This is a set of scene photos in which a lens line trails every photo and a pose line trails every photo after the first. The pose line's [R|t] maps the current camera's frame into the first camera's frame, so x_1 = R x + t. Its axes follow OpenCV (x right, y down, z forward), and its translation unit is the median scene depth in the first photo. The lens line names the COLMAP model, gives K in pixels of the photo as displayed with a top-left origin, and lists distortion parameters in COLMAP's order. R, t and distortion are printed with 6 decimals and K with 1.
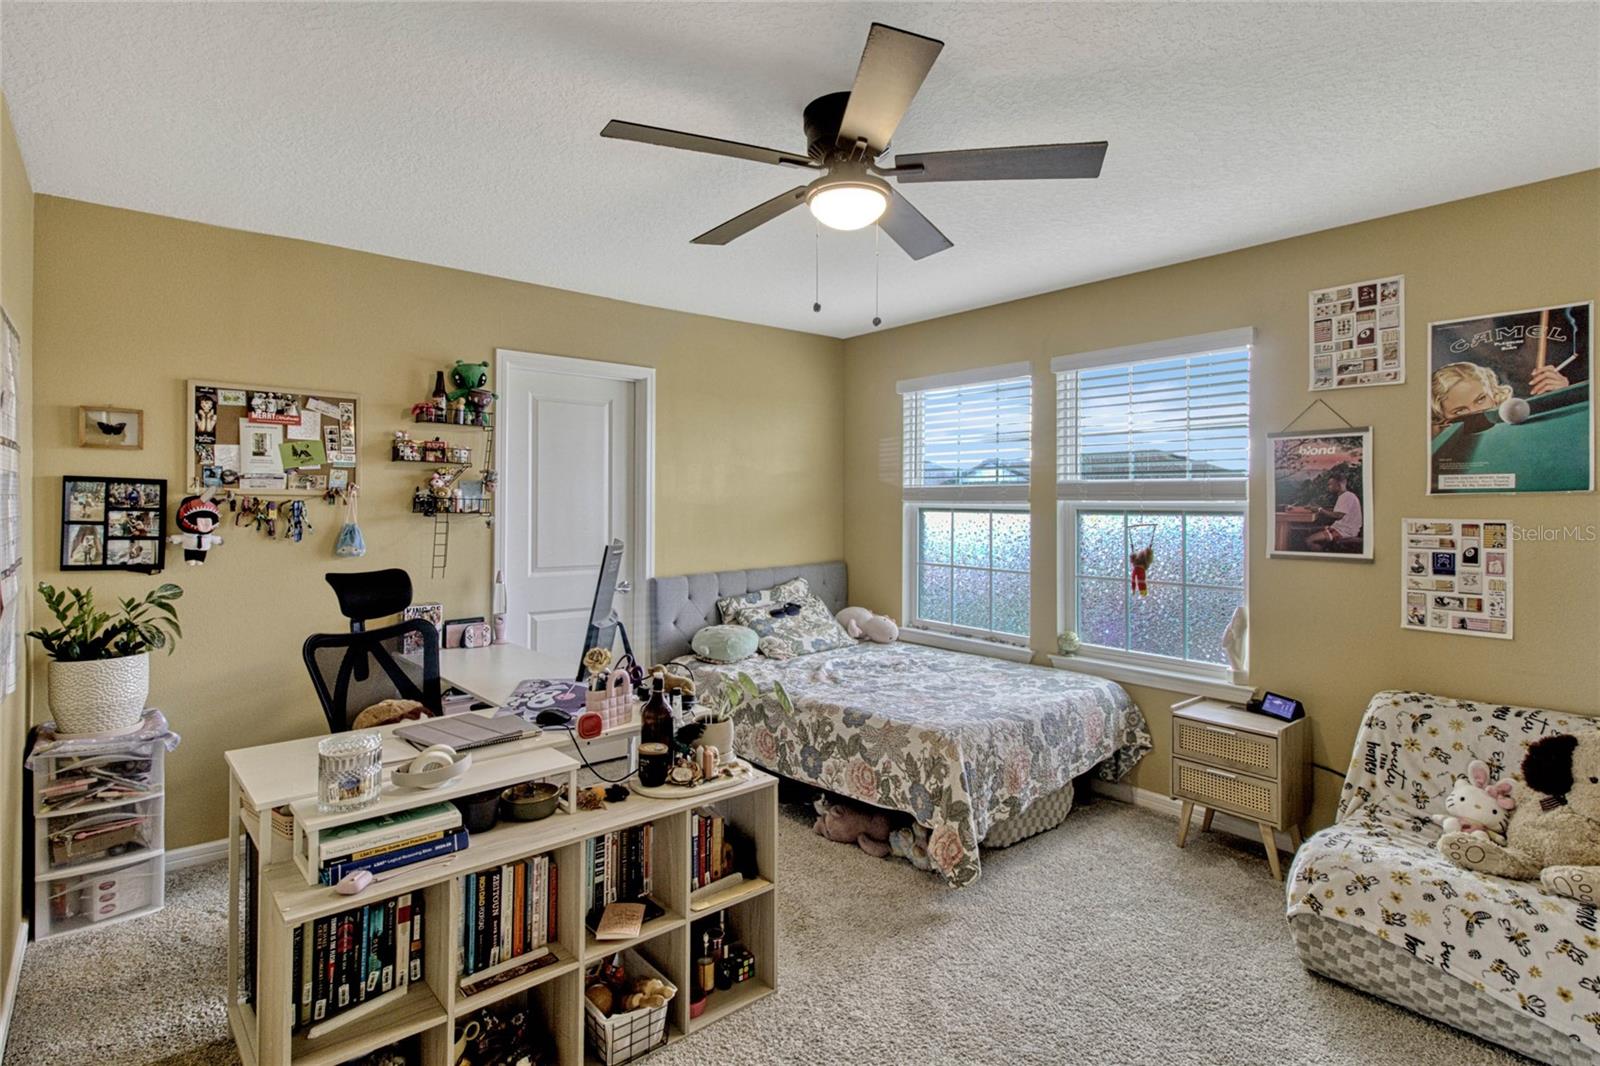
lens RADIAL K [[787.0, 0, 800.0], [0, 787.0, 533.0], [0, 0, 1]] dist [-0.004402, -0.000749]
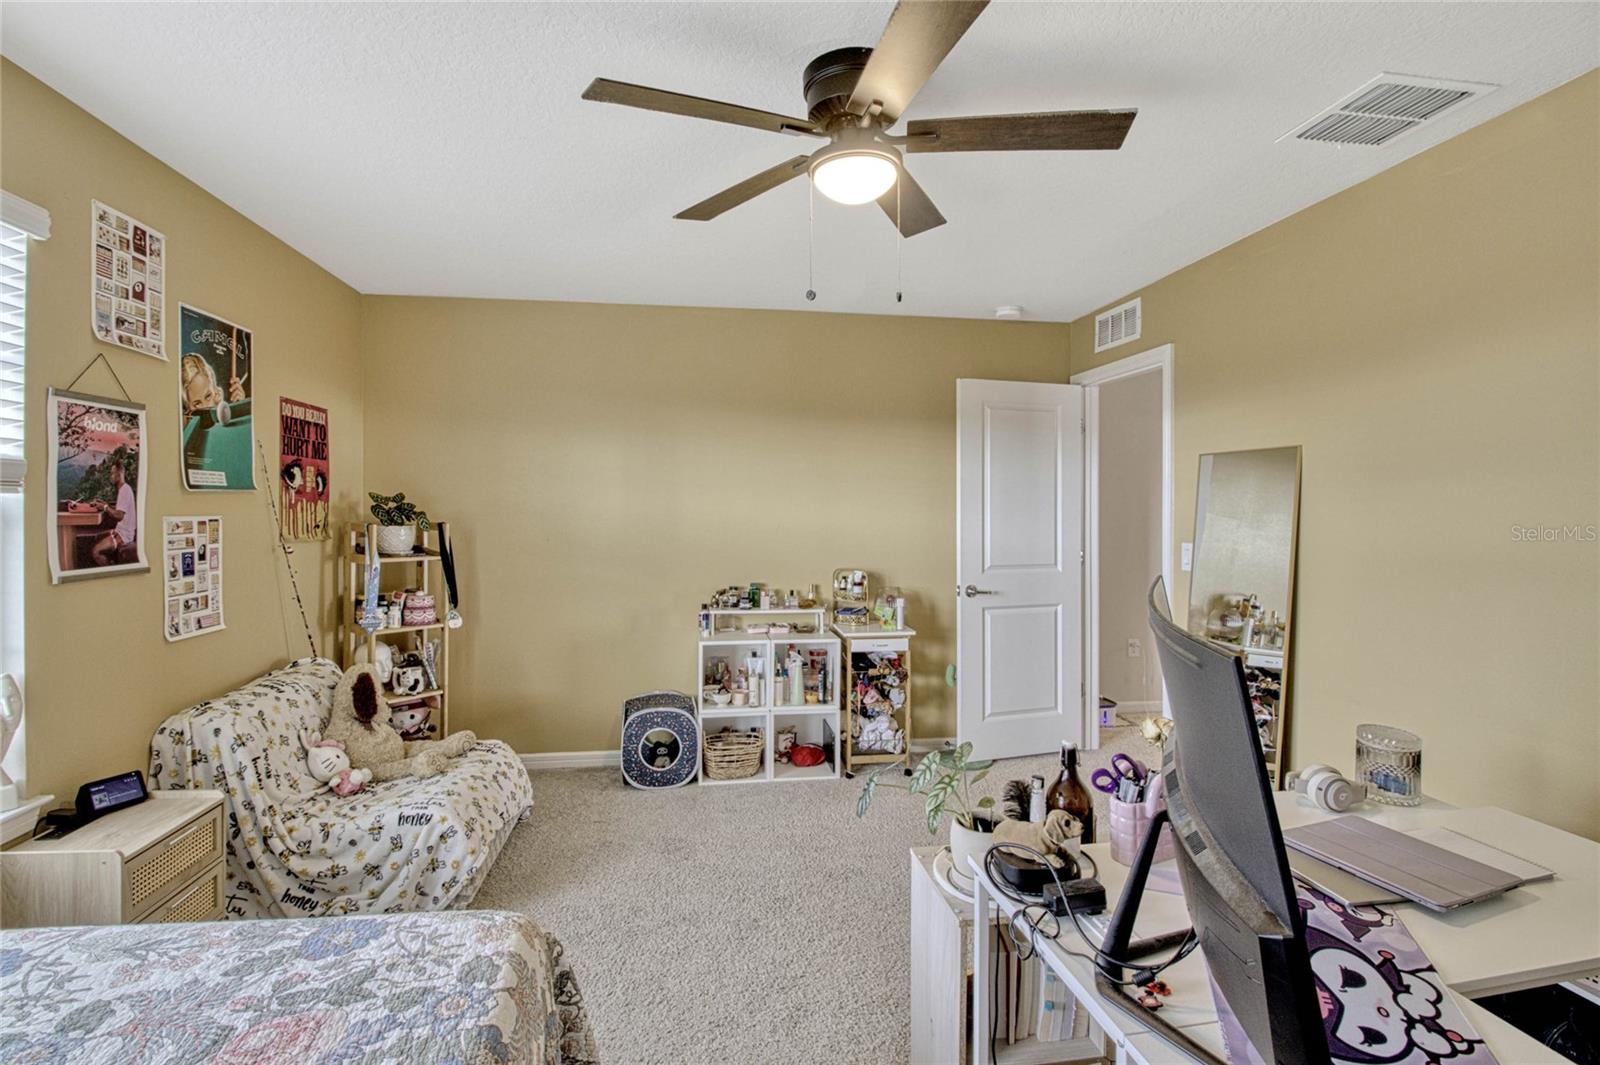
lens RADIAL K [[745.8, 0, 797.5], [0, 745.8, 510.6], [0, 0, 1]] dist [0.003692, -0.013774]
pose [[-0.850164, -0.011622, 0.526389, -0.259338], [0.008885, 0.999297, 0.036414, -0.049480], [-0.526443, 0.035634, -0.849464, 1.337531]]
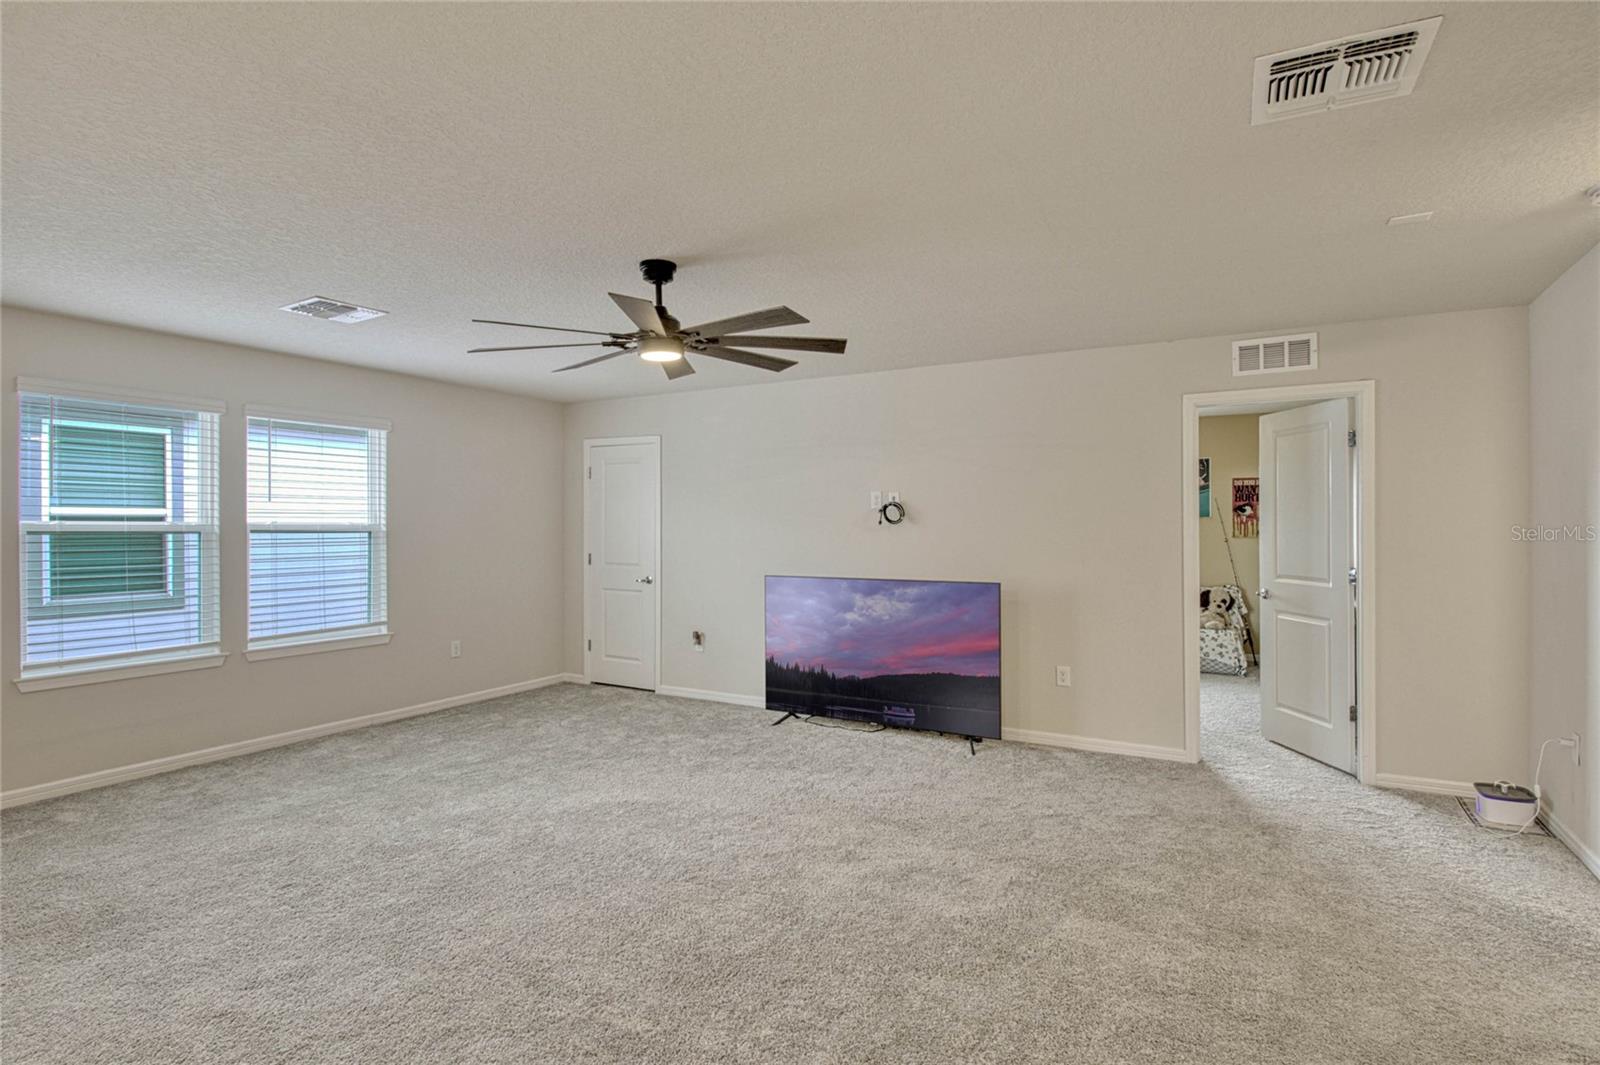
lens RADIAL K [[787.0, 0, 800.0], [0, 787.0, 532.5], [0, 0, 1]] dist [-0.004402, -0.000749]
pose [[0.941516, -0.011136, 0.336785, -1.454783], [0.018823, 0.999631, -0.019570, 0.036665], [-0.336443, 0.024765, 0.941378, -1.282930]]
